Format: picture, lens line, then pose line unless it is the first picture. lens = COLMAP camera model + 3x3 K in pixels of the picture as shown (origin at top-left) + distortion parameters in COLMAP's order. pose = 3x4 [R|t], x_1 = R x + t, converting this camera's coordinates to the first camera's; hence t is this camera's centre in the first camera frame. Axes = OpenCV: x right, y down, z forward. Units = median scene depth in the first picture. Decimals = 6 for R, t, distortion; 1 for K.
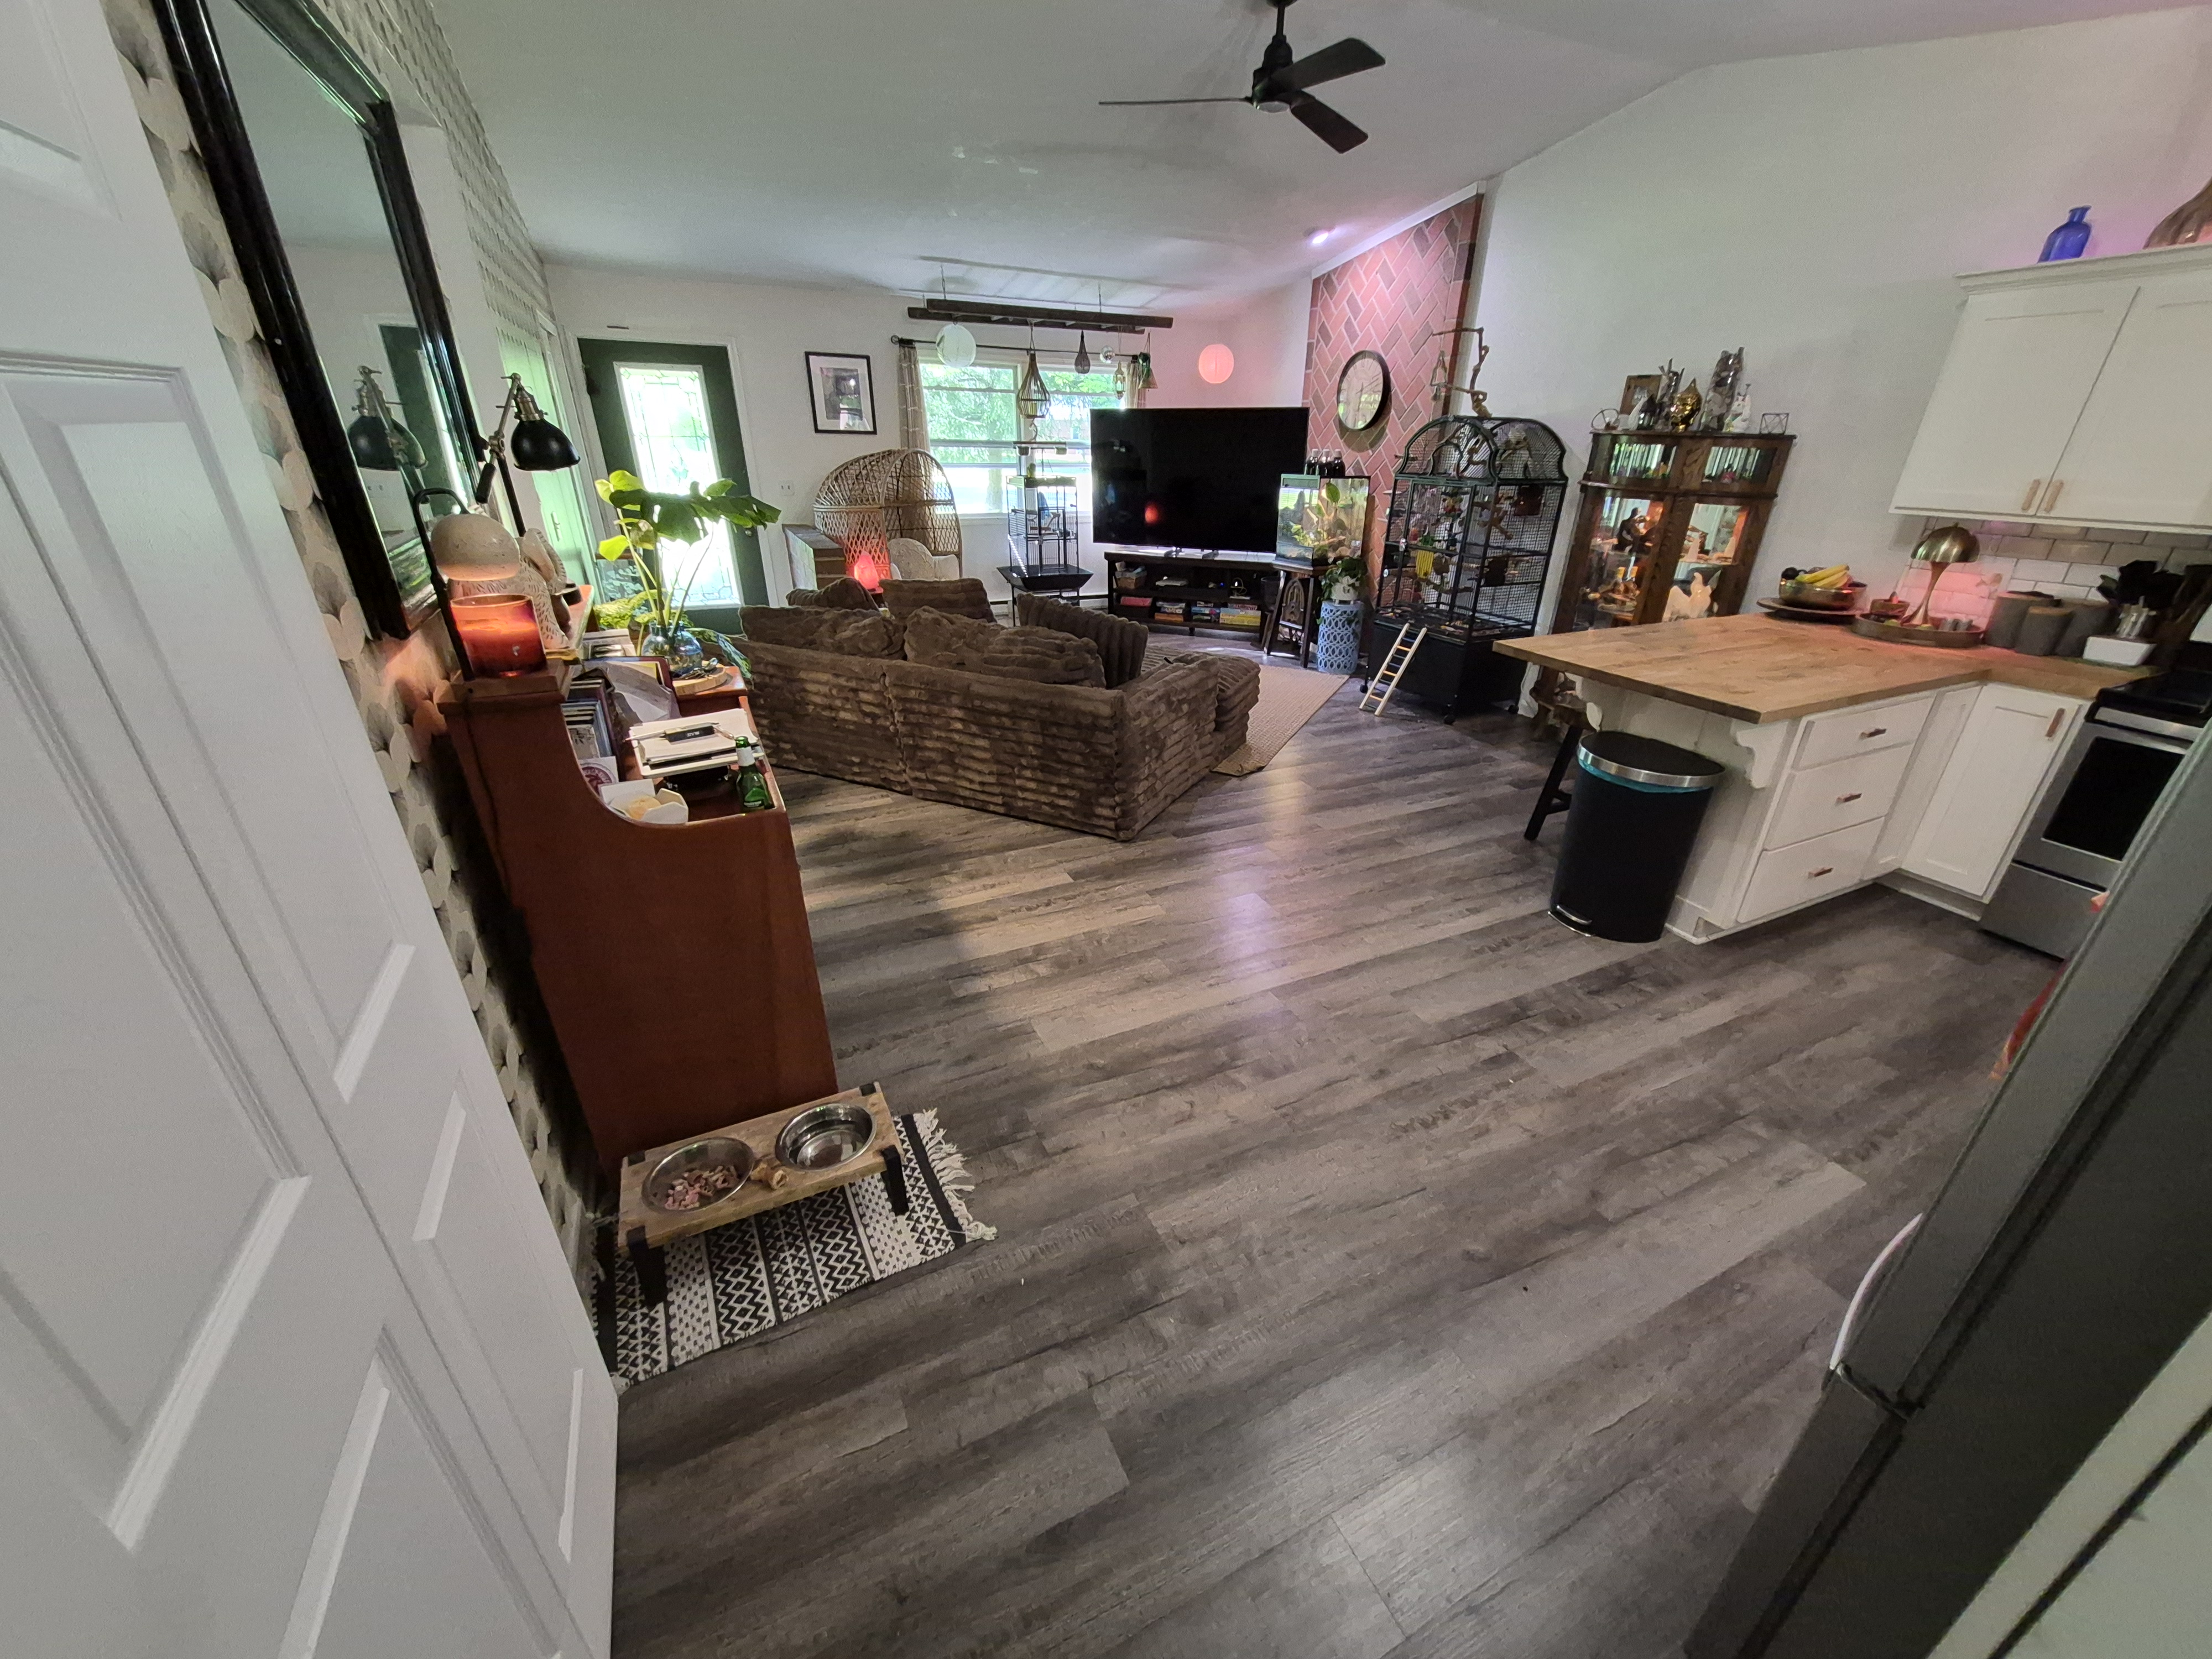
lens RADIAL K [[871.6, 0, 1144.3], [0, 871.6, 846.0], [0, 0, 1]] dist [0.017320, -0.006593]
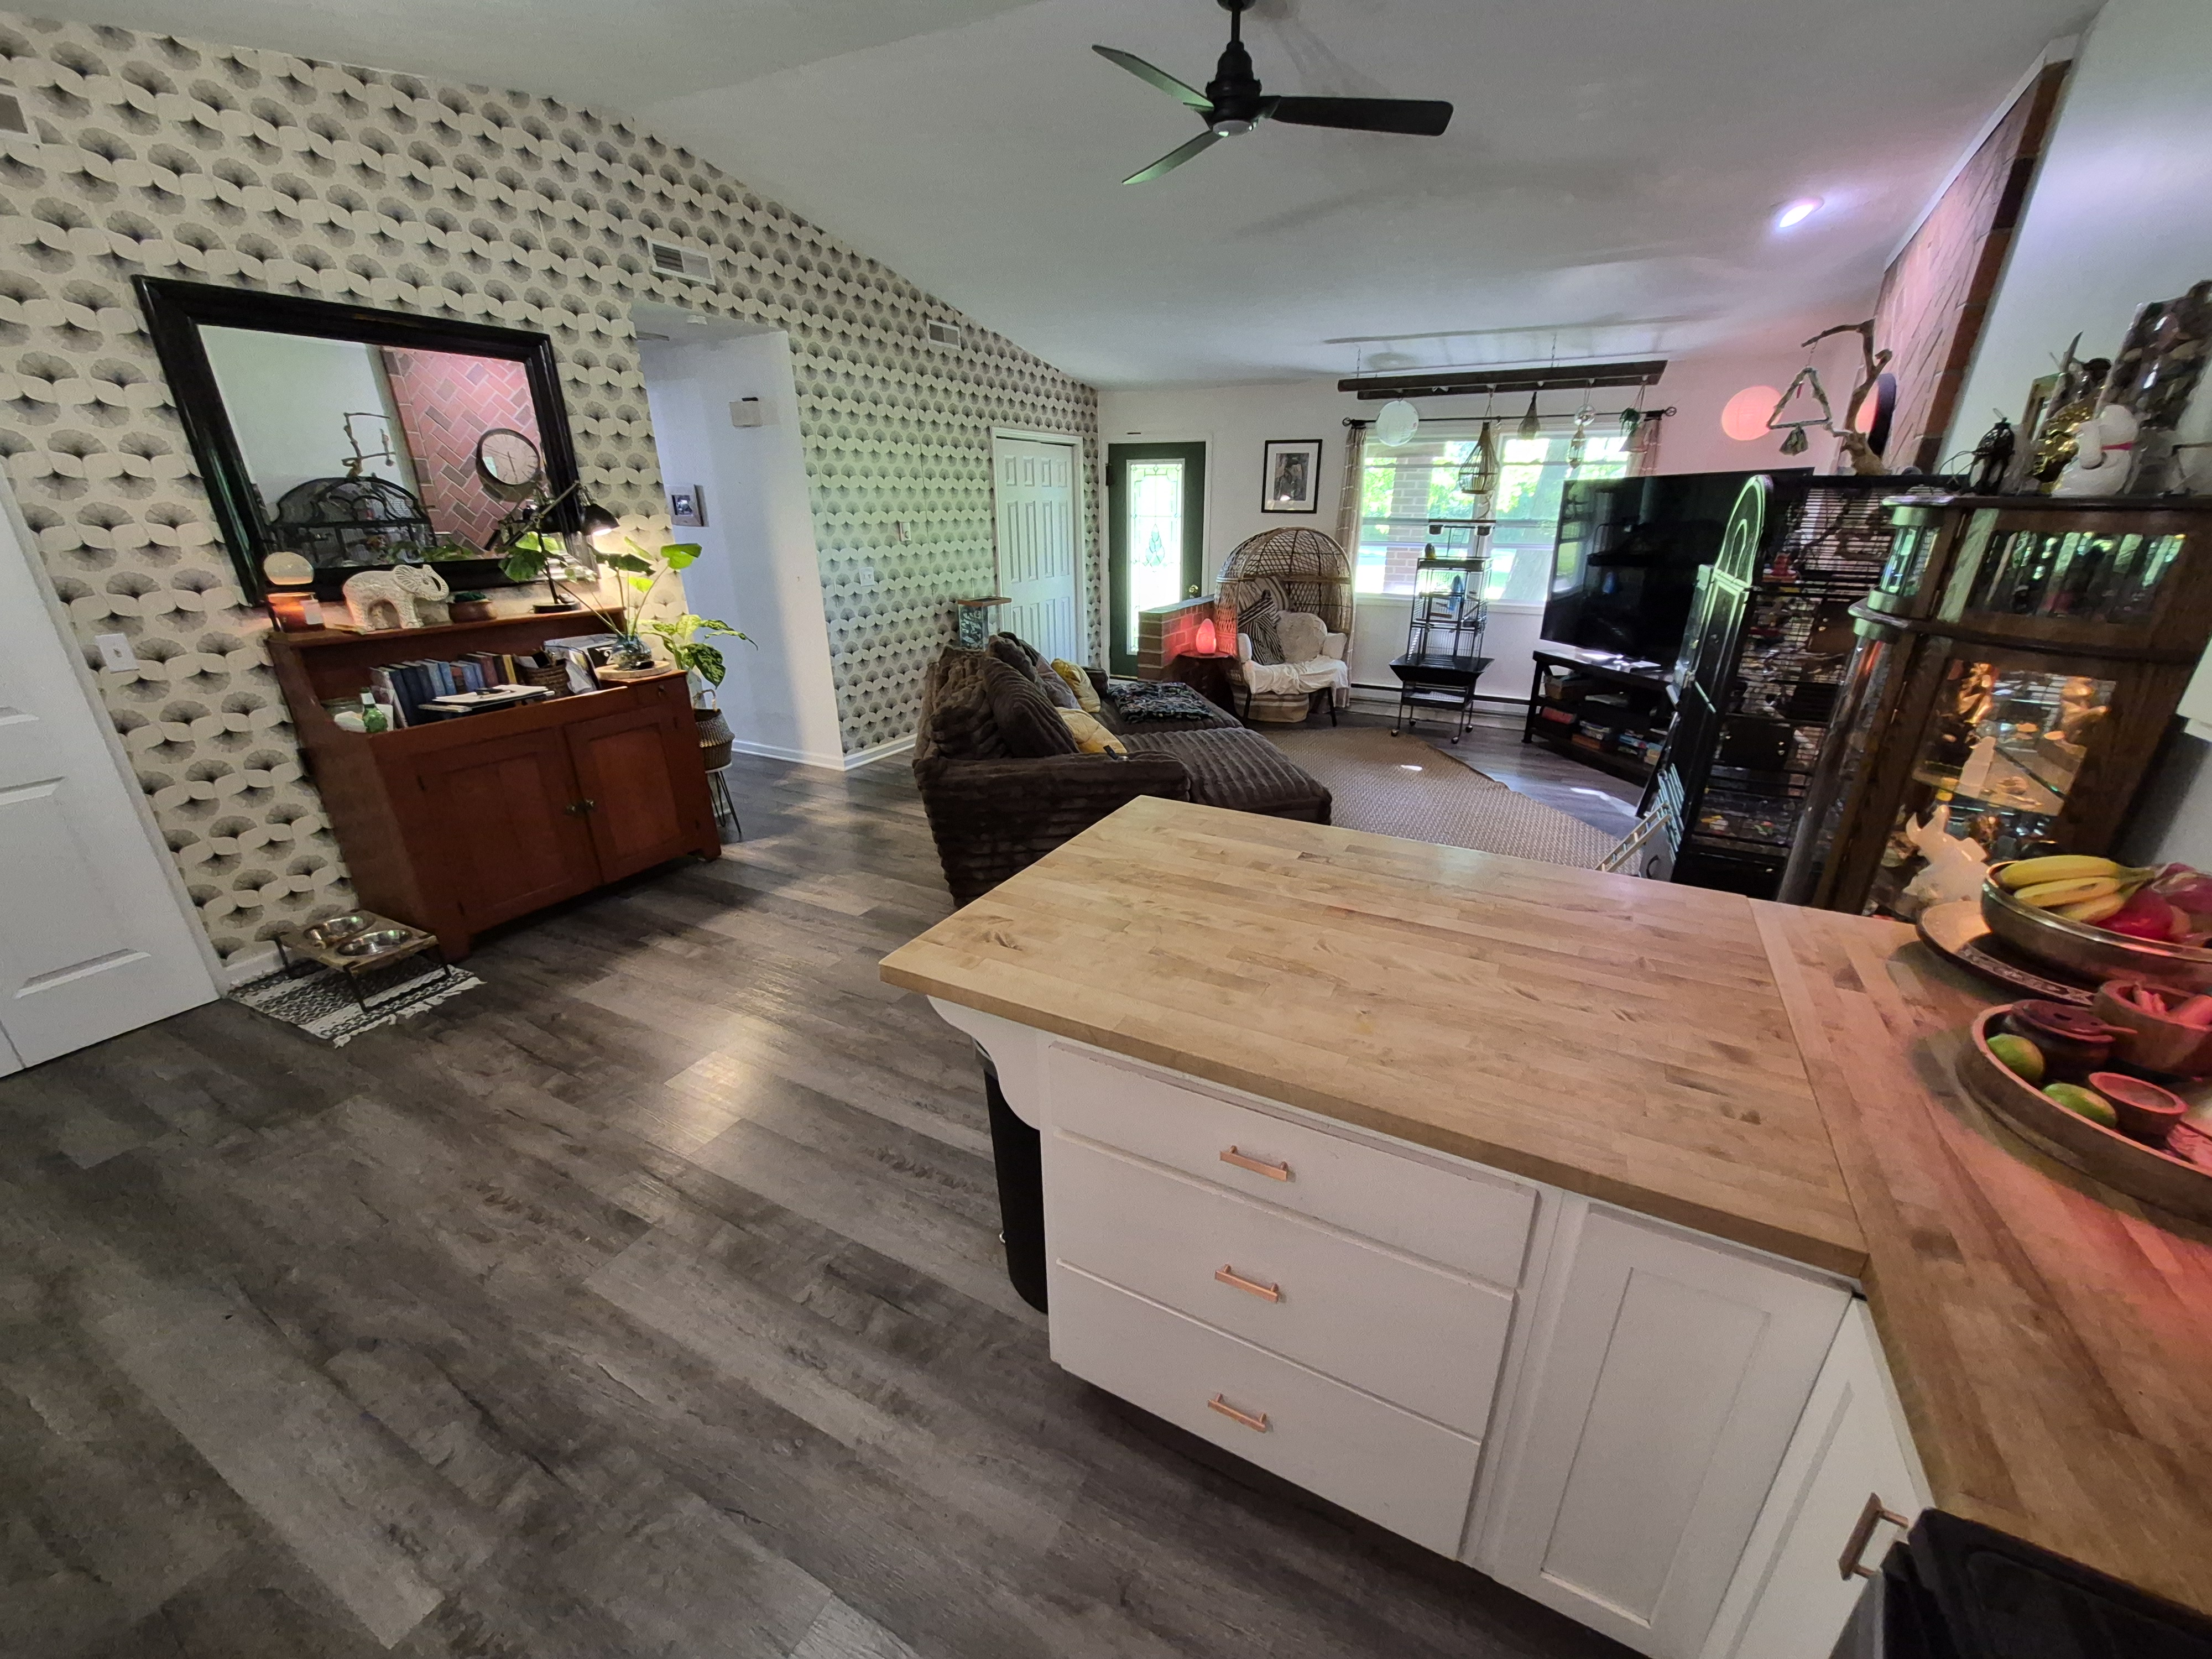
lens RADIAL K [[871.6, 0, 1144.3], [0, 871.6, 846.0], [0, 0, 1]] dist [0.017320, -0.006593]
pose [[0.589891, 0.282131, -0.756592, 0.730678], [-0.339266, 0.936857, 0.084836, -0.199713], [0.732753, 0.206642, 0.648361, 0.433939]]
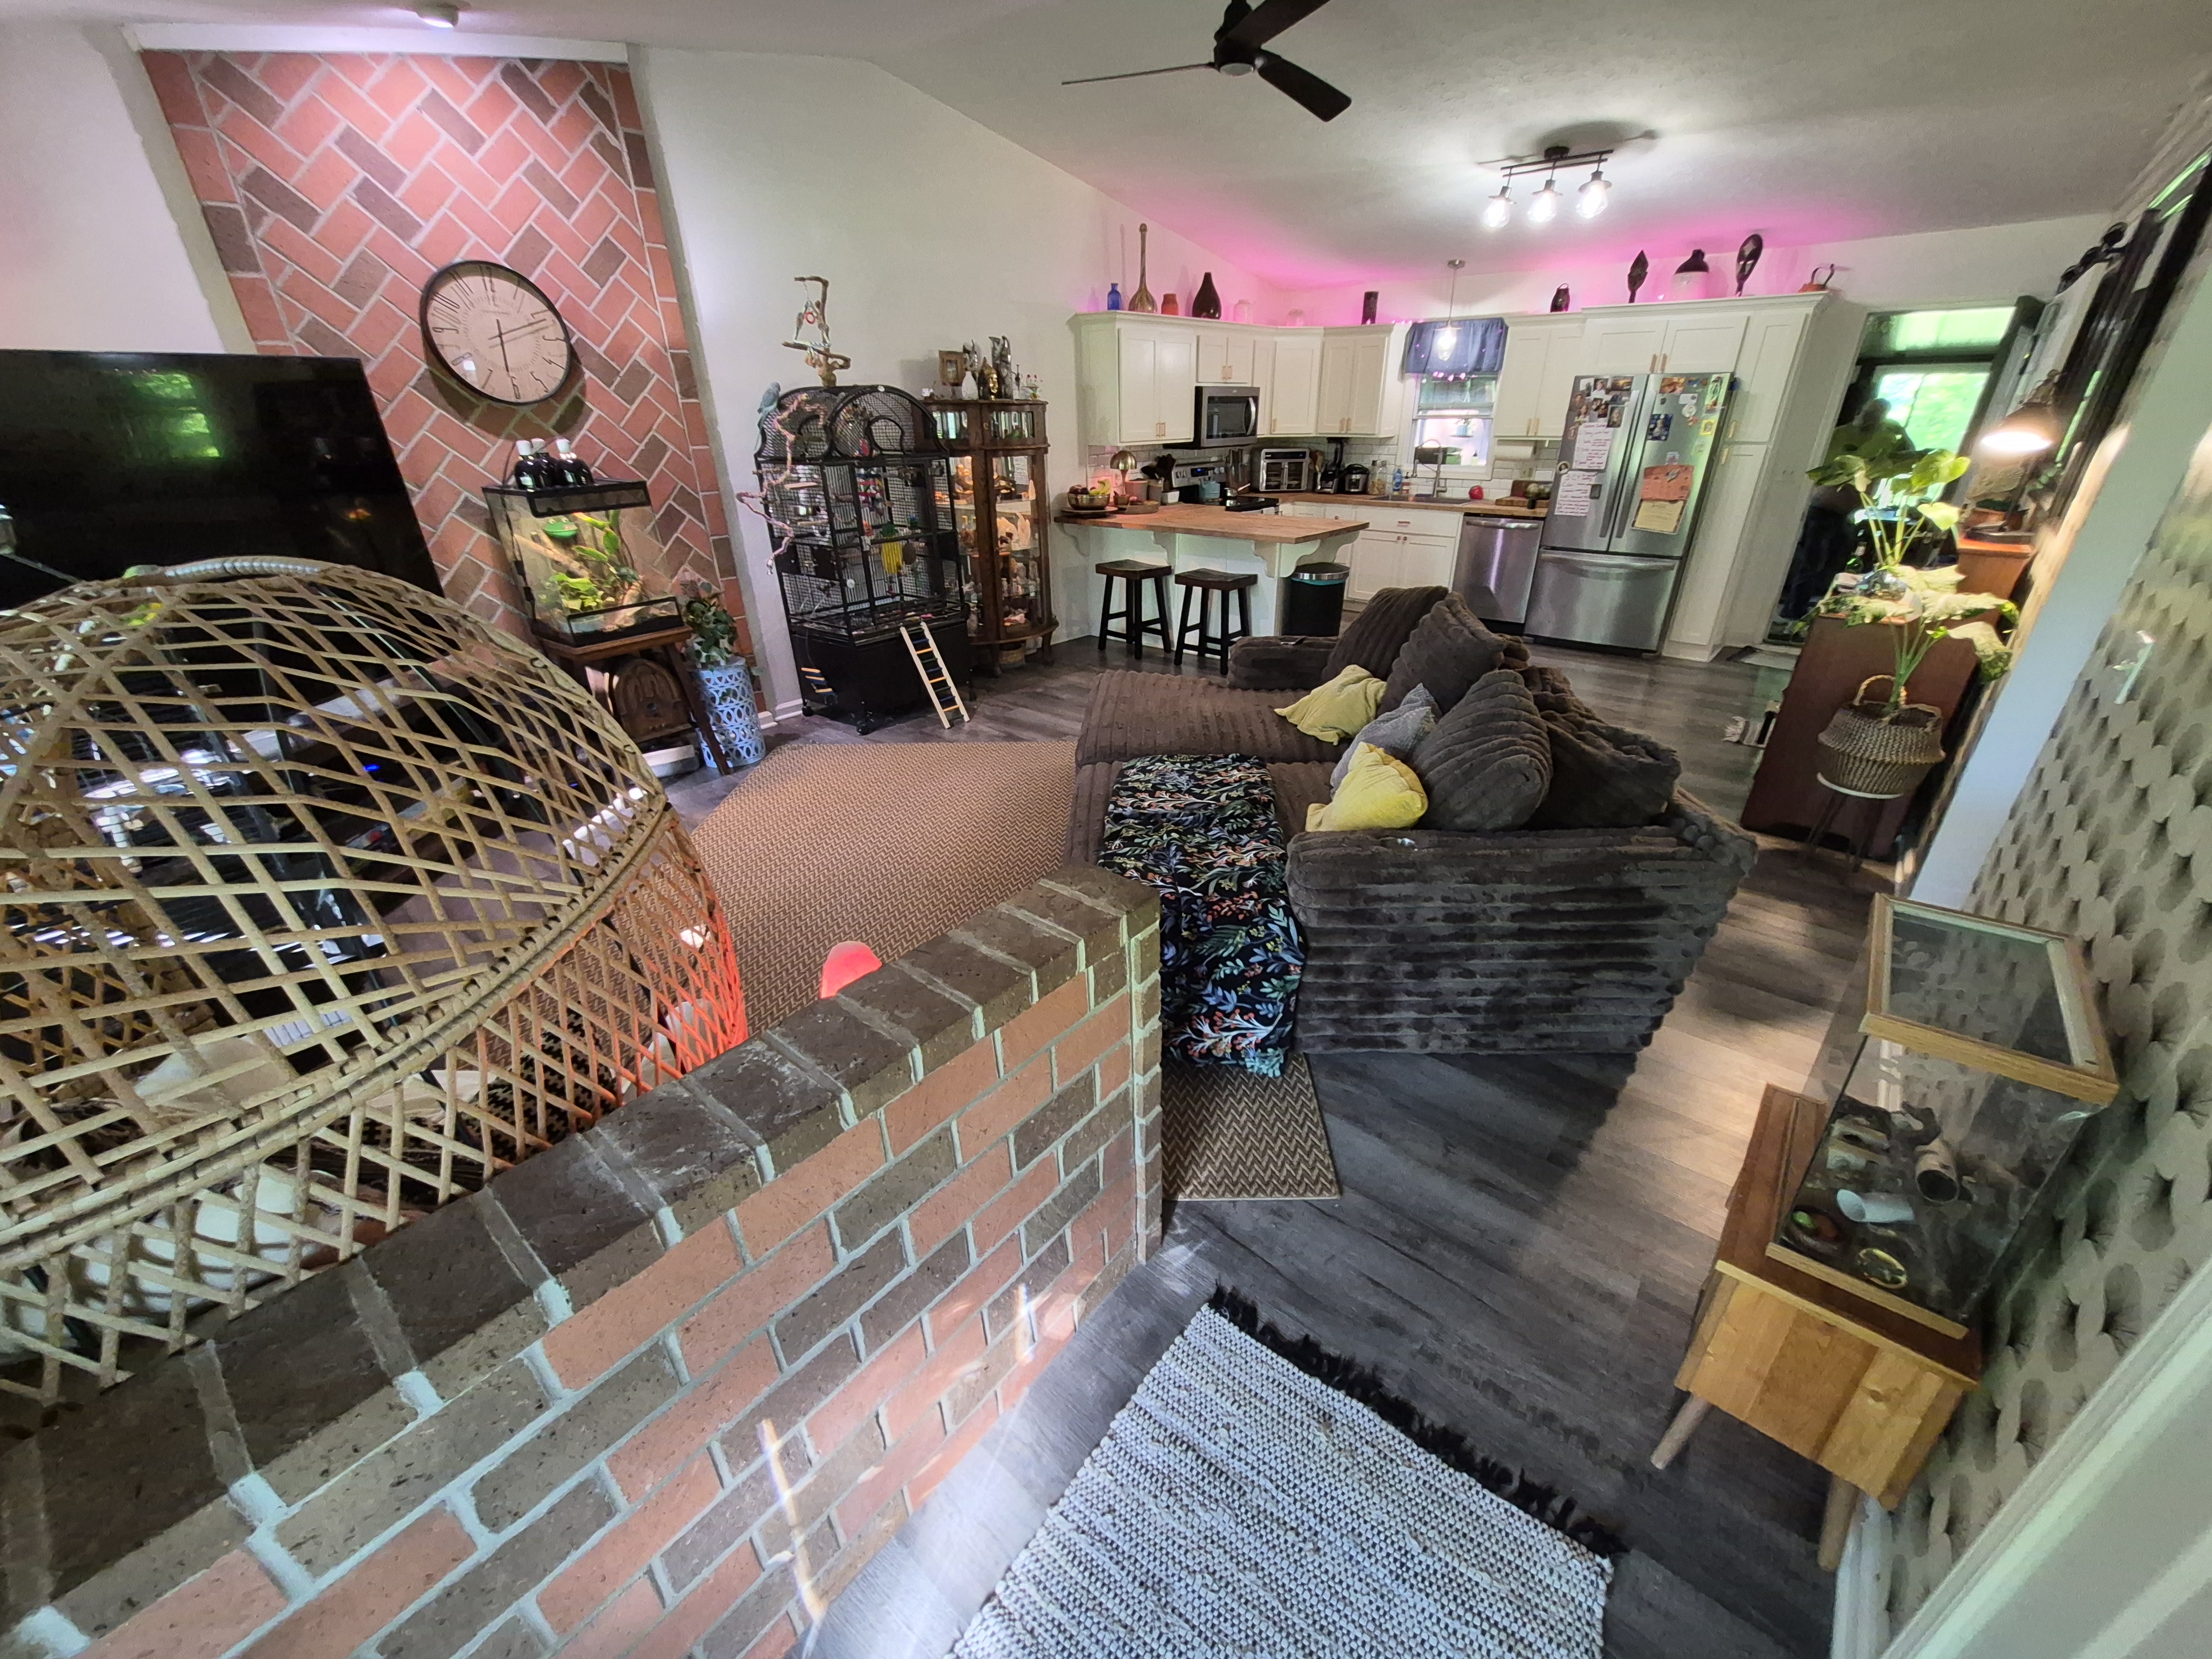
lens RADIAL K [[871.6, 0, 1144.3], [0, 871.6, 846.0], [0, 0, 1]] dist [0.017320, -0.006593]
pose [[-0.405900, -0.435271, 0.803607, -0.780592], [0.387023, 0.714698, 0.582598, -0.671260], [-0.827924, 0.547491, -0.121636, 1.340336]]
